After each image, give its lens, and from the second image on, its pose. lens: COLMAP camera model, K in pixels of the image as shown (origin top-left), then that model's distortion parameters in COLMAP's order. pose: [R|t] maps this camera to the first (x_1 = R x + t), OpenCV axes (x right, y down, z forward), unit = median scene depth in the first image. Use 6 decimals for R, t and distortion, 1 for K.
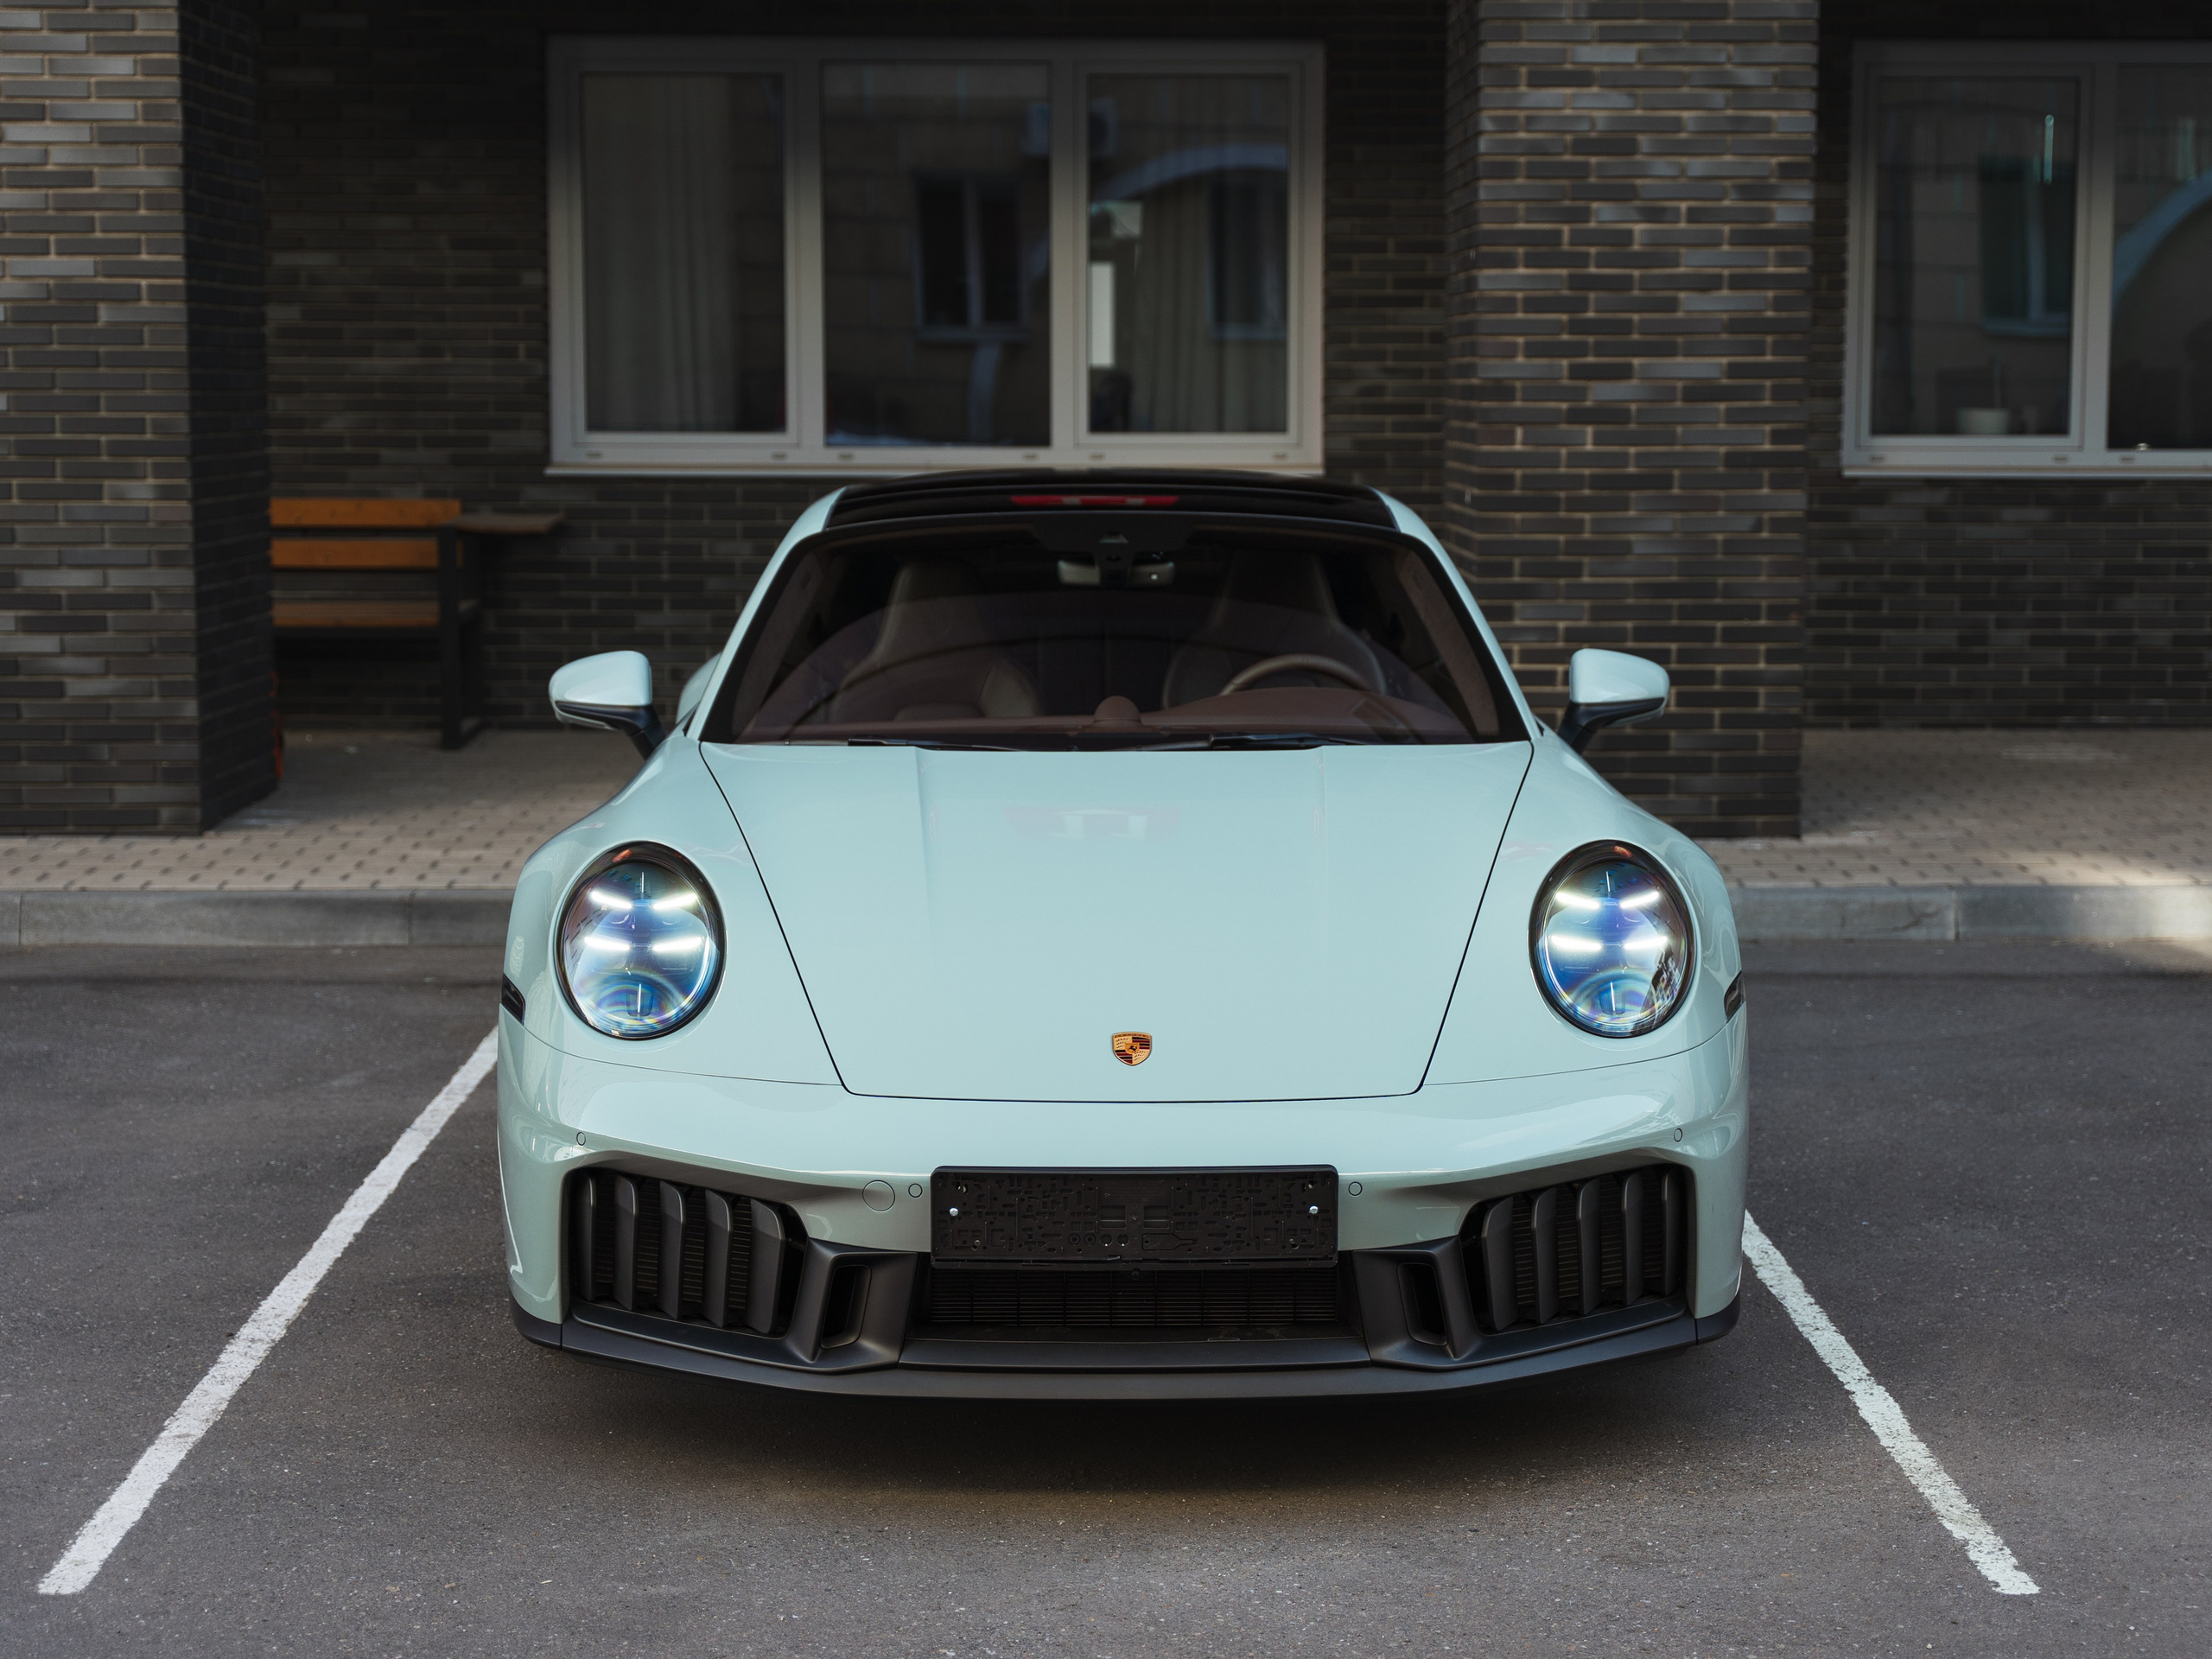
lens RADIAL K [[3598.6, 0, 1153.8], [0, 3598.6, 813.1], [0, 0, 1]] dist [0.008777, 0.054352]
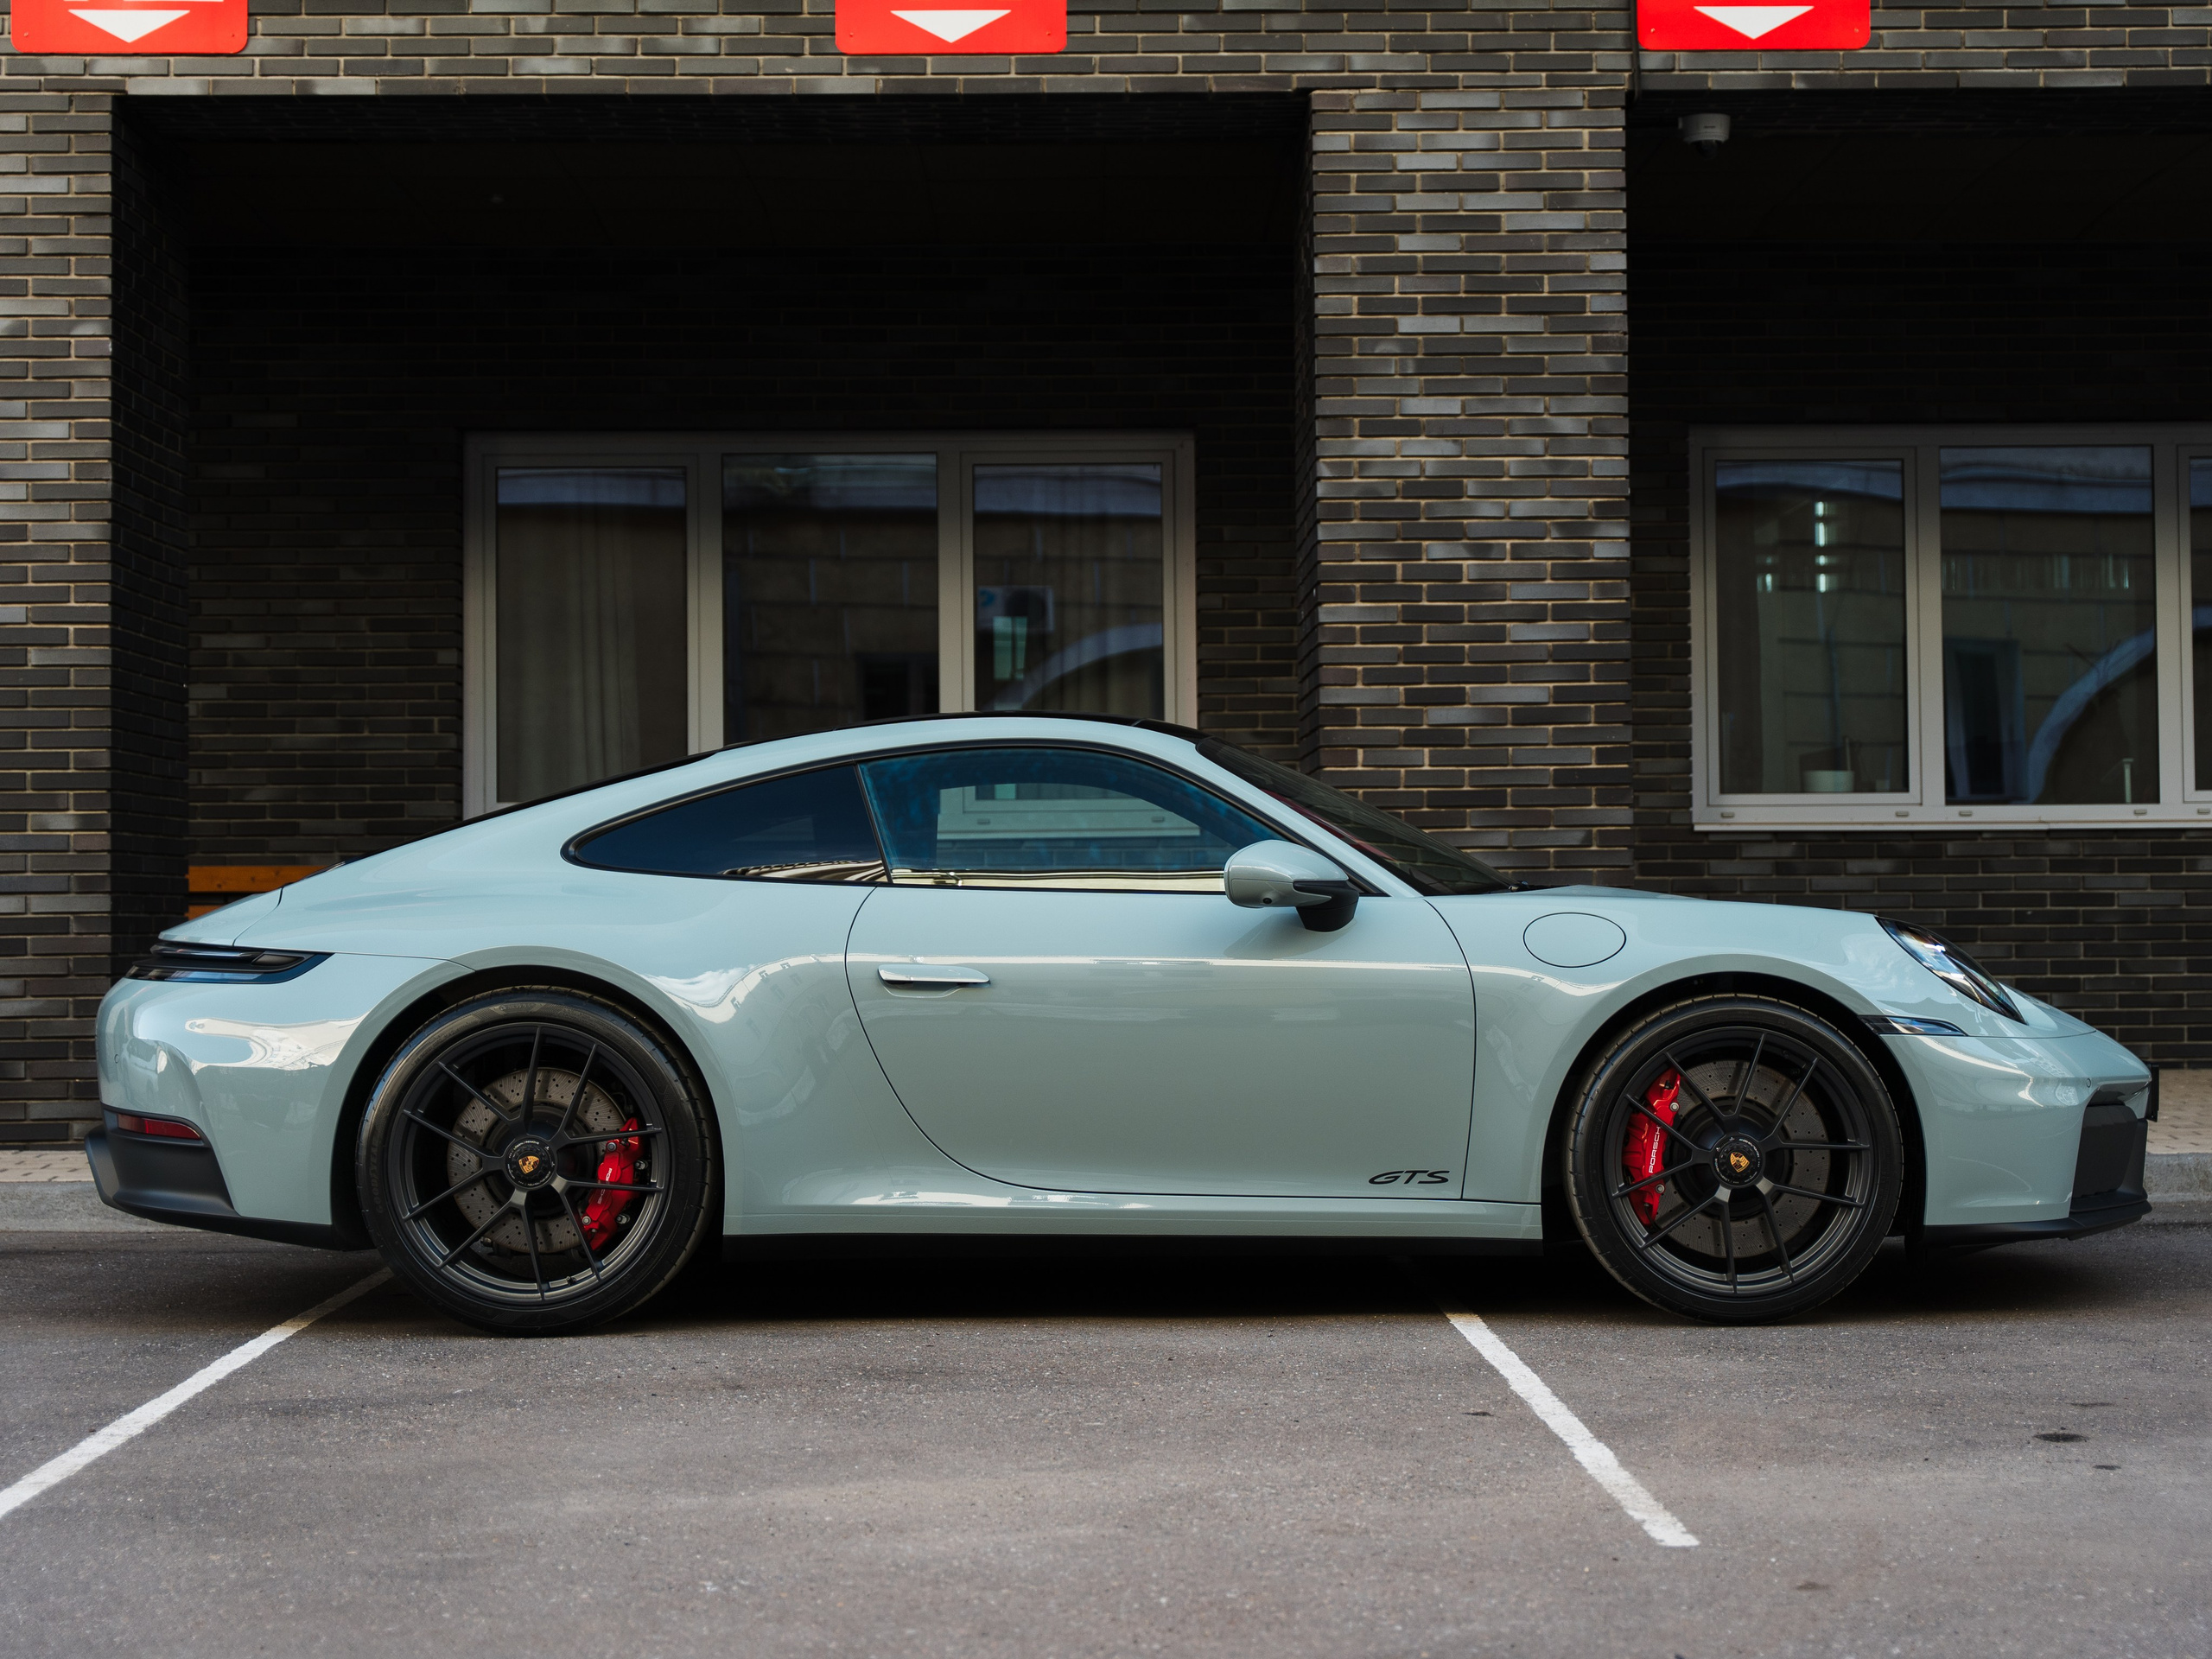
lens RADIAL K [[3650.2, 0, 1140.9], [0, 3650.2, 838.0], [0, 0, 1]] dist [0.022429, -0.029344]
pose [[0.999942, -0.010238, 0.003463, 0.032667], [0.010627, 0.989779, -0.142215, 0.071960], [-0.001972, 0.142243, 0.989830, -0.066118]]
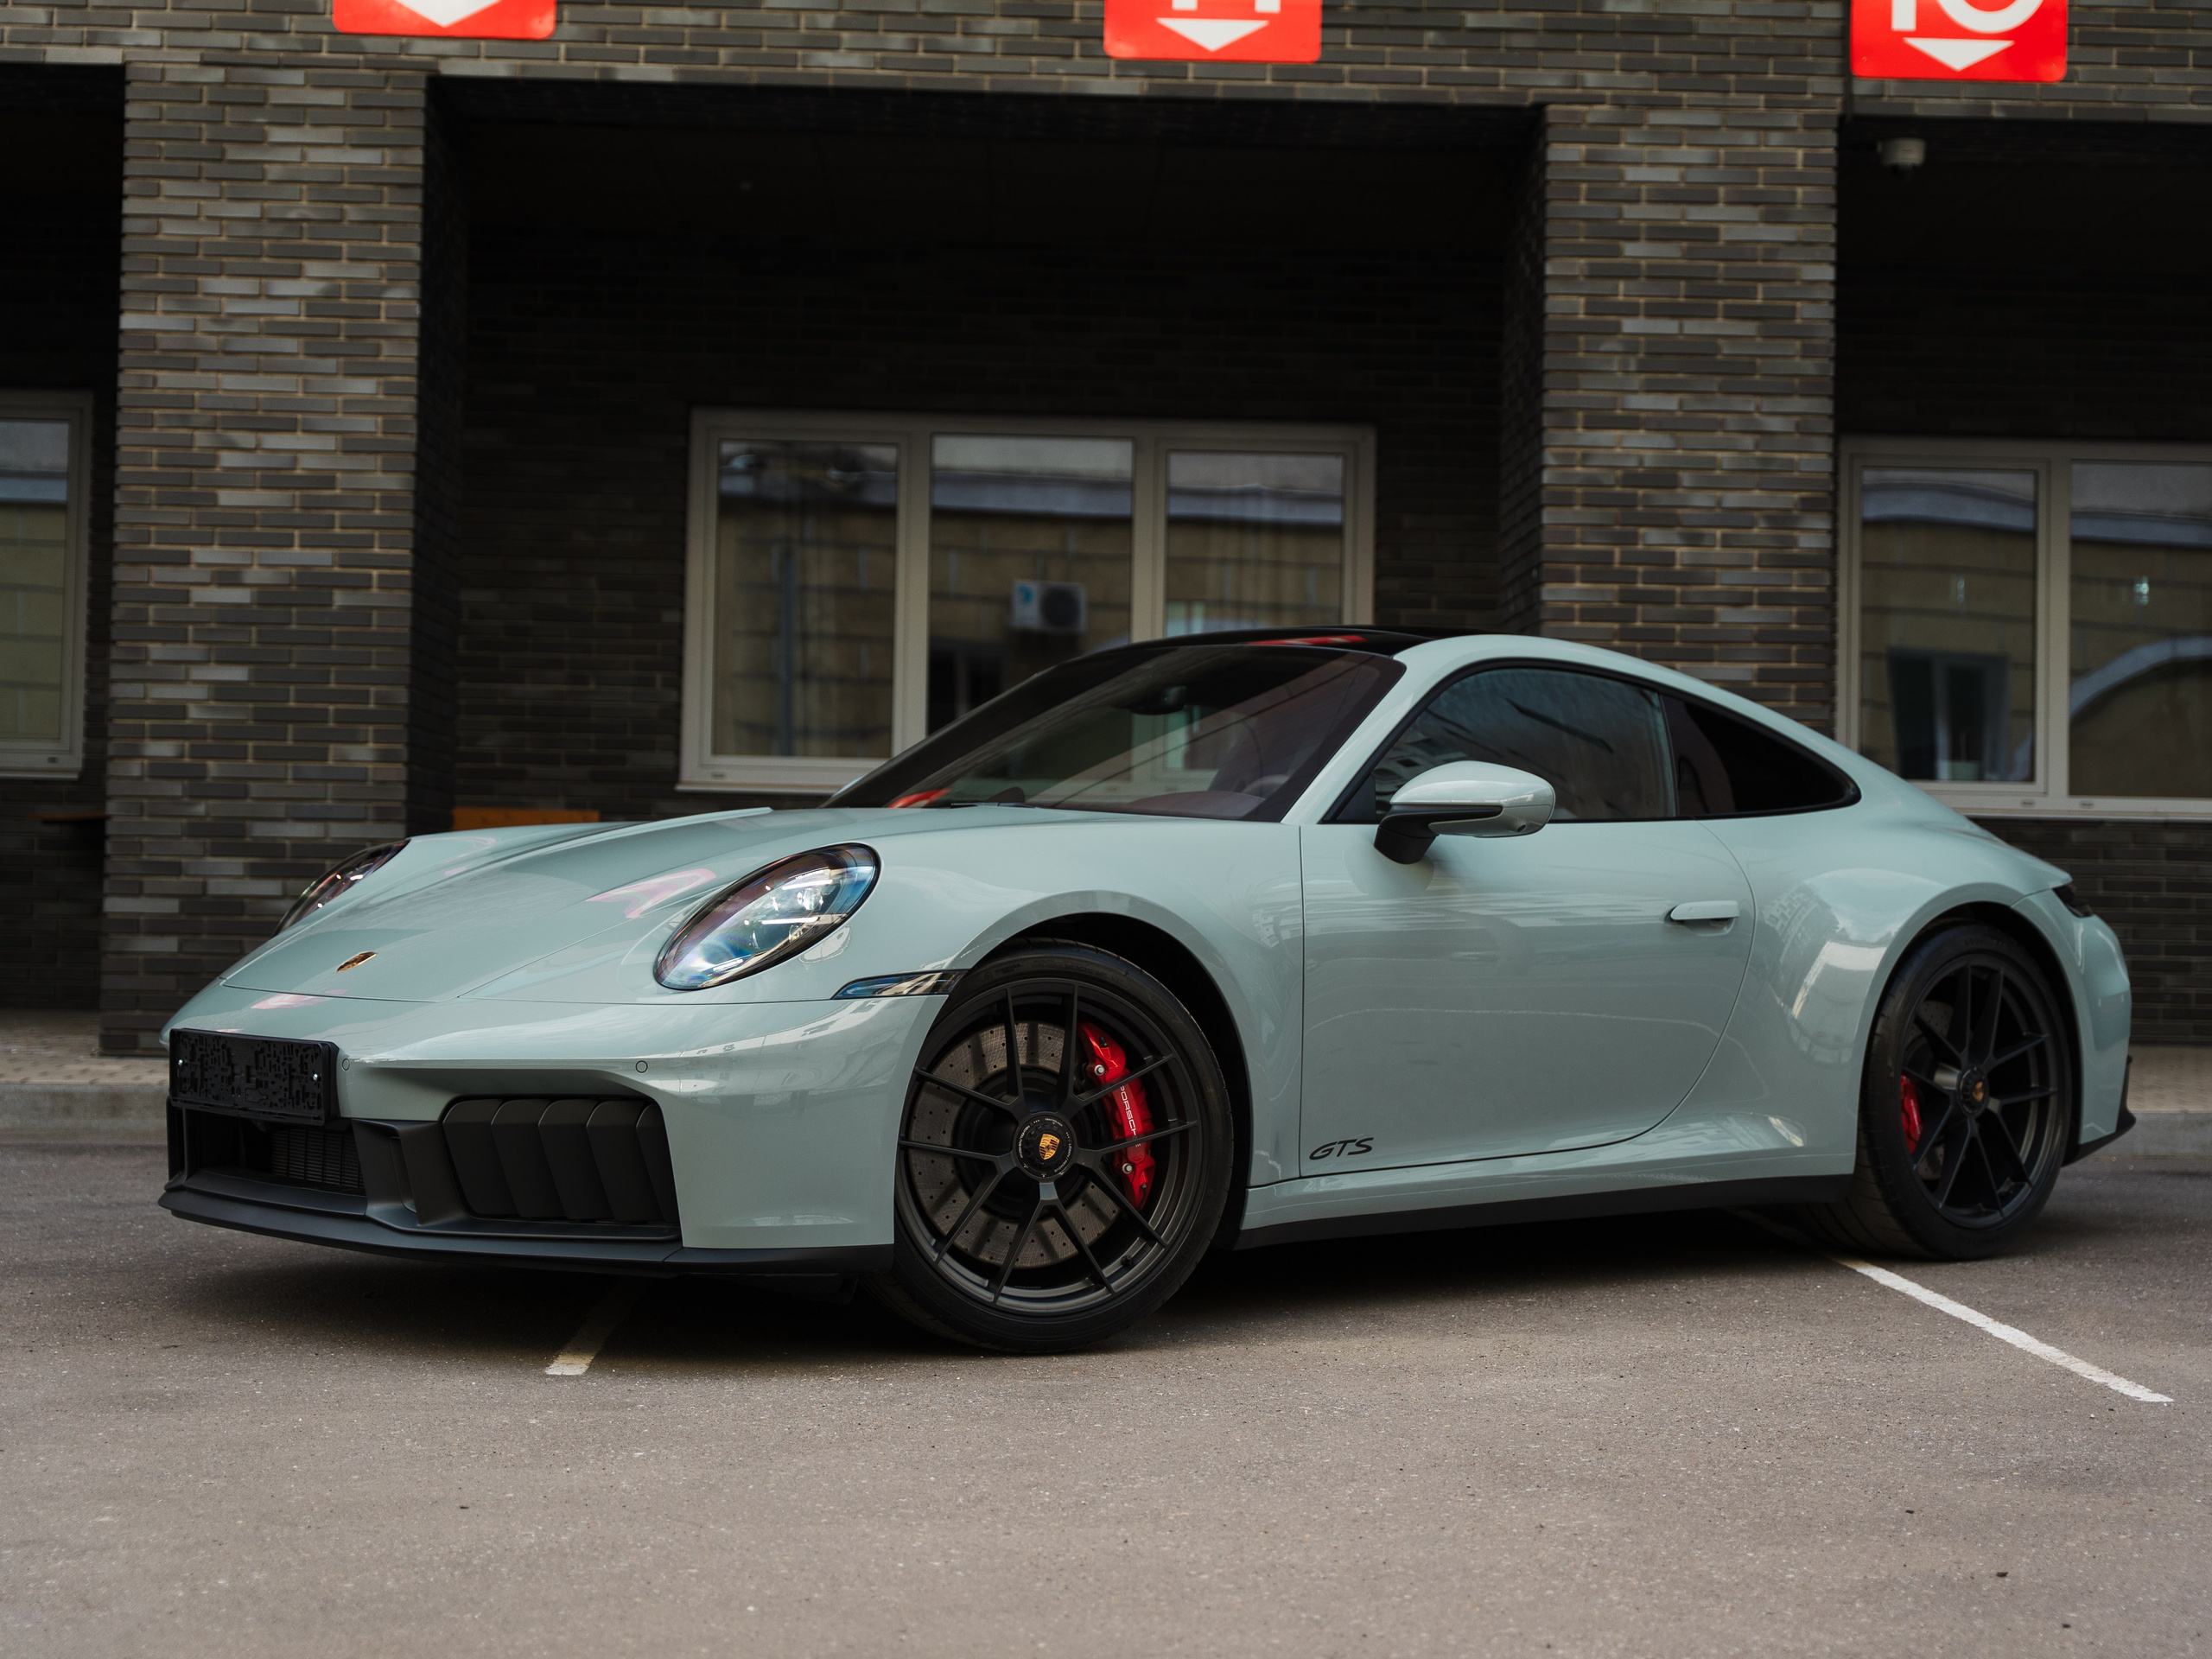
lens RADIAL K [[3518.5, 0, 1134.2], [0, 3518.5, 829.8], [0, 0, 1]] dist [0.021564, -0.047568]
pose [[0.999610, 0.017286, 0.021948, -0.062765], [-0.013902, 0.989200, -0.145913, 0.092112], [-0.024233, 0.145551, 0.989054, -0.095992]]
